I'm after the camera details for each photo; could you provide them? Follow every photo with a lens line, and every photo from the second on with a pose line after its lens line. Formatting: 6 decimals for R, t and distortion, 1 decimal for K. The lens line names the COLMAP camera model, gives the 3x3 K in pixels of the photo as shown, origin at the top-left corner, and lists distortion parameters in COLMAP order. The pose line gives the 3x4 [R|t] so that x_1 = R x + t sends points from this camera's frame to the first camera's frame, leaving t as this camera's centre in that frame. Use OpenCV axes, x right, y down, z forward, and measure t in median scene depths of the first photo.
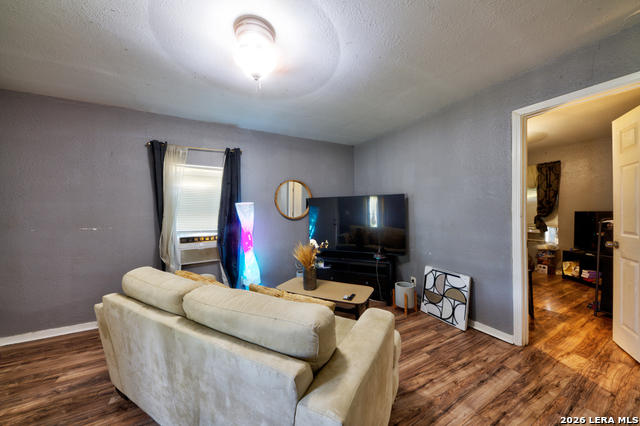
lens RADIAL K [[225.2, 0, 321.5], [0, 225.2, 213.4], [0, 0, 1]] dist [0.000475, 0.000015]
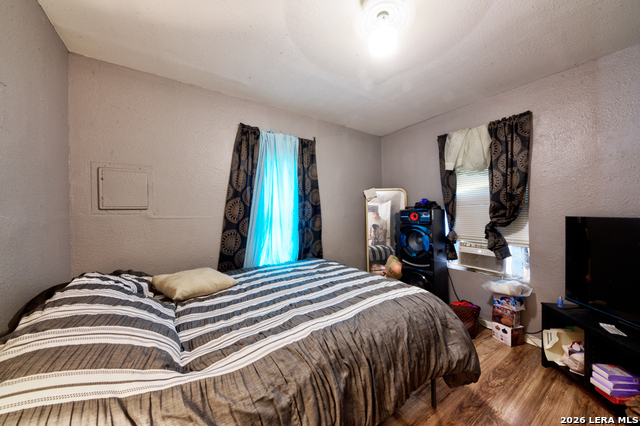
lens RADIAL K [[225.2, 0, 318.5], [0, 225.2, 209.0], [0, 0, 1]] dist [0.000475, 0.000015]
pose [[0.995512, -0.009576, 0.094151, 0.544547], [0.010429, 0.999909, -0.008564, -0.022447], [-0.094061, 0.009508, 0.995521, 0.550739]]
